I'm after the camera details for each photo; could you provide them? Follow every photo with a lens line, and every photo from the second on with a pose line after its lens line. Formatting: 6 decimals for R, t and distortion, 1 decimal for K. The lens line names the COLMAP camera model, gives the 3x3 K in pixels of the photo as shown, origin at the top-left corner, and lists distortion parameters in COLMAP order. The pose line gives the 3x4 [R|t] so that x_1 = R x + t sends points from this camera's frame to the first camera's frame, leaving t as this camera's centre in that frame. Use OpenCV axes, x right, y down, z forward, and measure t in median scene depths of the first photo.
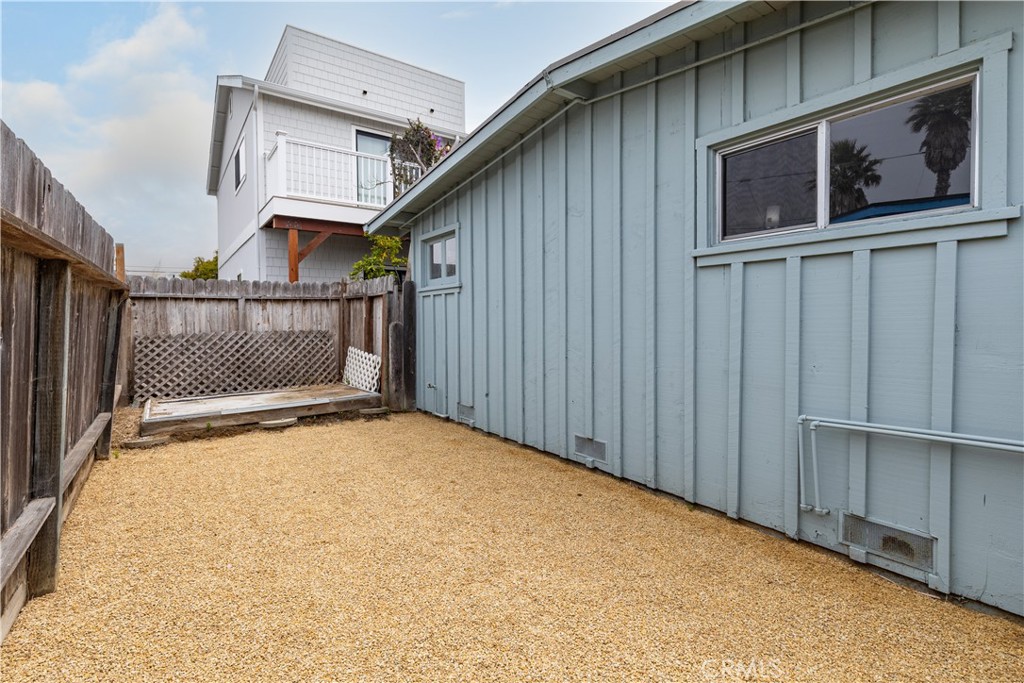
lens RADIAL K [[470.4, 0, 503.6], [0, 470.4, 324.4], [0, 0, 1]] dist [0.003137, -0.000619]
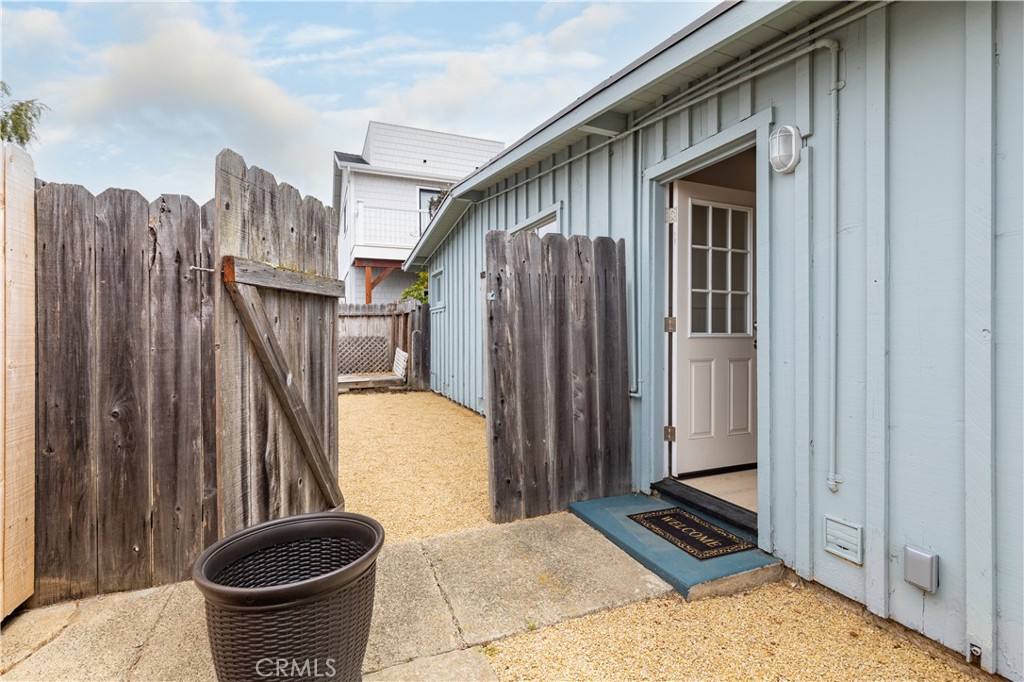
lens RADIAL K [[470.4, 0, 516.3], [0, 470.4, 335.7], [0, 0, 1]] dist [0.003137, -0.000619]
pose [[0.971450, 0.004700, -0.237198, 0.380897], [-0.005570, 0.999980, -0.003000, 0.012538], [0.237179, 0.004235, 0.971457, -0.330633]]
